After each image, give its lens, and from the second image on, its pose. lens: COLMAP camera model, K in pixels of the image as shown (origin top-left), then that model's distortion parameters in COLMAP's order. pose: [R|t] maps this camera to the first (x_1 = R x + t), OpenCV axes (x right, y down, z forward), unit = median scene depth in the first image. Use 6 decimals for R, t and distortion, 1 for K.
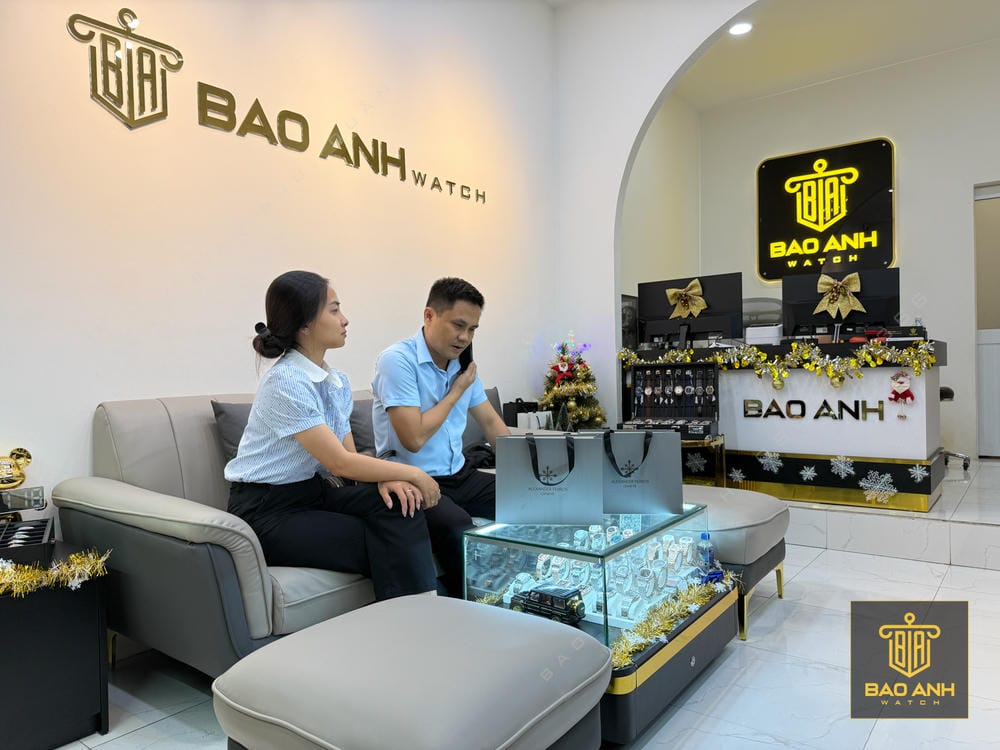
lens RADIAL K [[703.6, 0, 500.0], [0, 703.6, 375.0], [0, 0, 1]] dist [-0.001339, -0.003389]
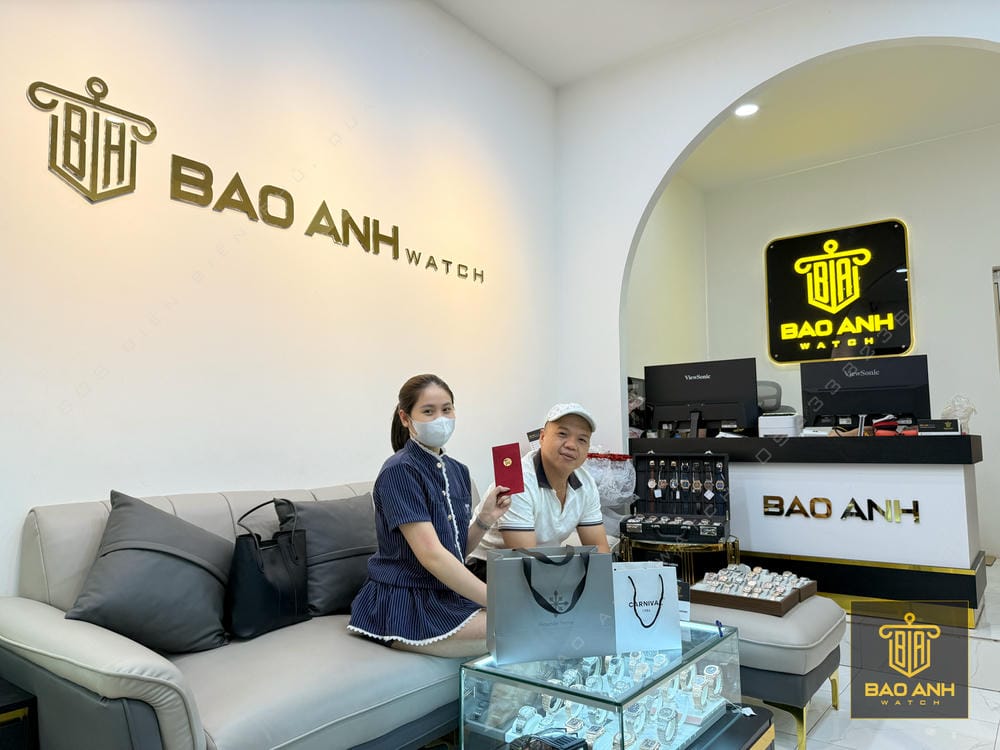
lens RADIAL K [[693.7, 0, 501.9], [0, 693.7, 376.9], [0, 0, 1]] dist [0.025686, -0.045224]
pose [[0.999934, 0.009910, -0.005798, 0.011901], [-0.010432, 0.995106, -0.098266, -0.031508], [0.004796, 0.098320, 0.995143, 0.094673]]
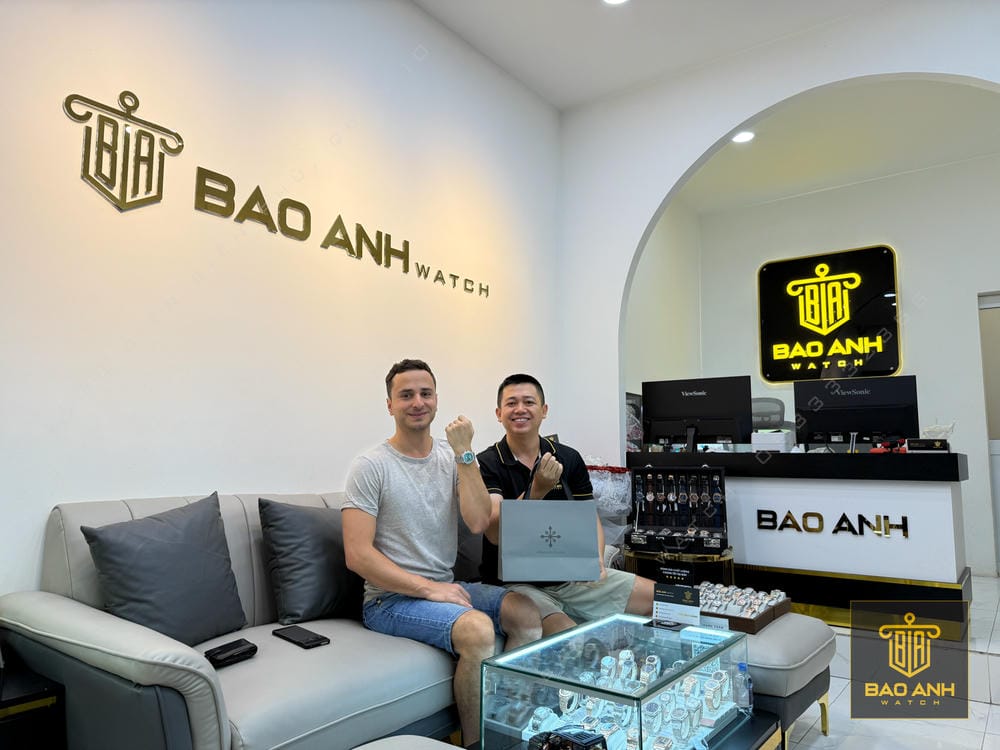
lens RADIAL K [[693.7, 0, 501.9], [0, 693.7, 376.9], [0, 0, 1]] dist [0.025686, -0.045224]
pose [[0.999520, 0.029131, 0.010574, -0.012001], [-0.027615, 0.992054, -0.122741, -0.021115], [-0.014066, 0.122390, 0.992382, 0.067957]]
